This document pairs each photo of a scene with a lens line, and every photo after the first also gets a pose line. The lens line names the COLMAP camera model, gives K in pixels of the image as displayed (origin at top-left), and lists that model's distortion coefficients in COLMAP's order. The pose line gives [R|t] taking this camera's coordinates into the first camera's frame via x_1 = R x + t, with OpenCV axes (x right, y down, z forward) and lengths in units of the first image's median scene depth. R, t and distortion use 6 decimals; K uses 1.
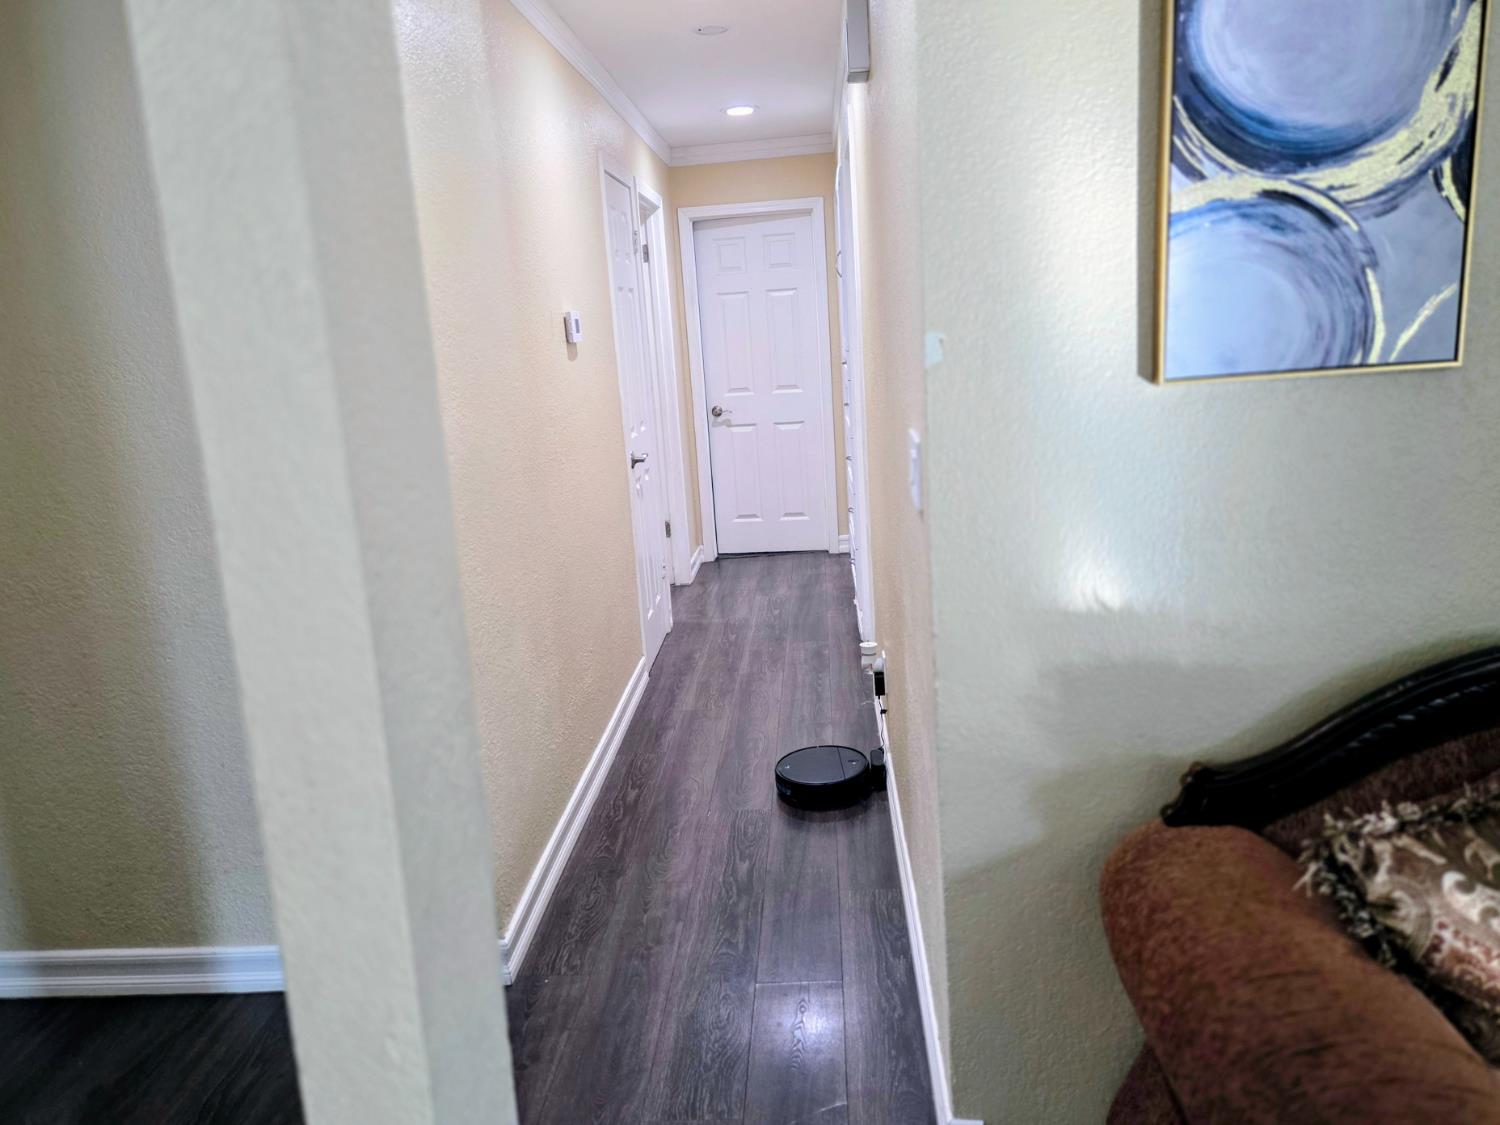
lens RADIAL K [[1011.1, 0, 755.1], [0, 1011.1, 558.9], [0, 0, 1]] dist [0.057326, -0.043810]
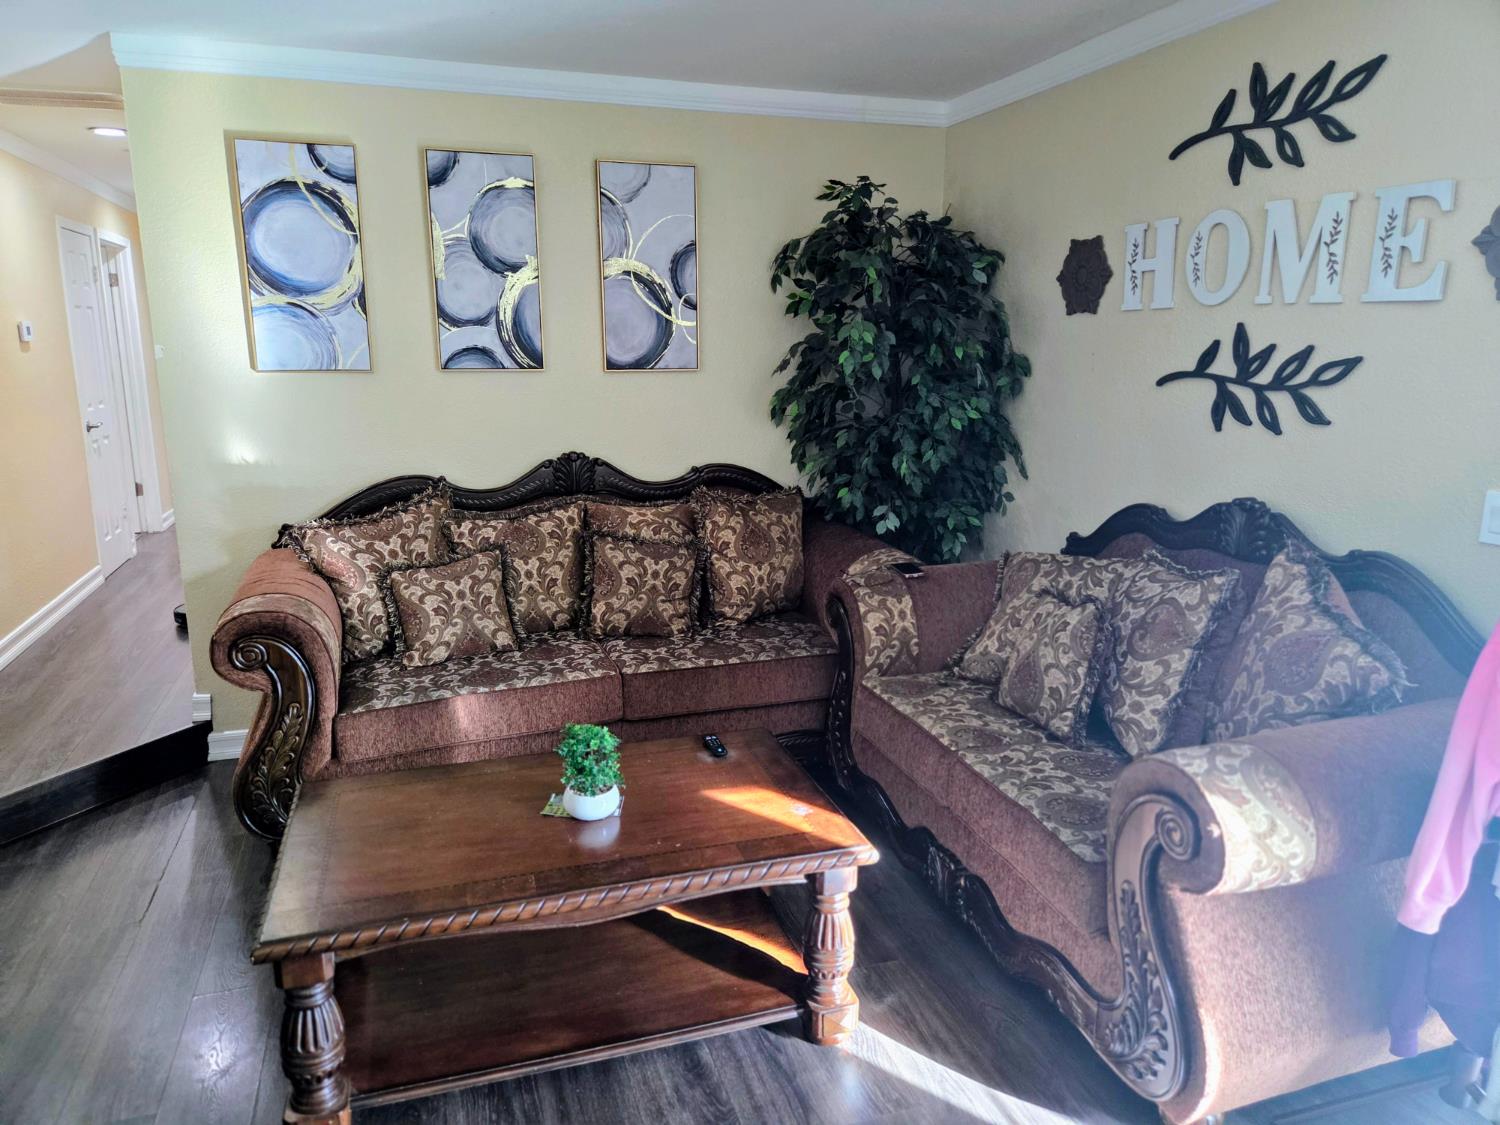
lens RADIAL K [[1011.1, 0, 745.5], [0, 1011.1, 560.3], [0, 0, 1]] dist [0.057326, -0.043810]
pose [[0.935960, -0.009818, 0.351969, 0.658679], [0.019200, 0.999547, -0.023176, 0.400325], [-0.351582, 0.028449, 0.935725, -1.898683]]
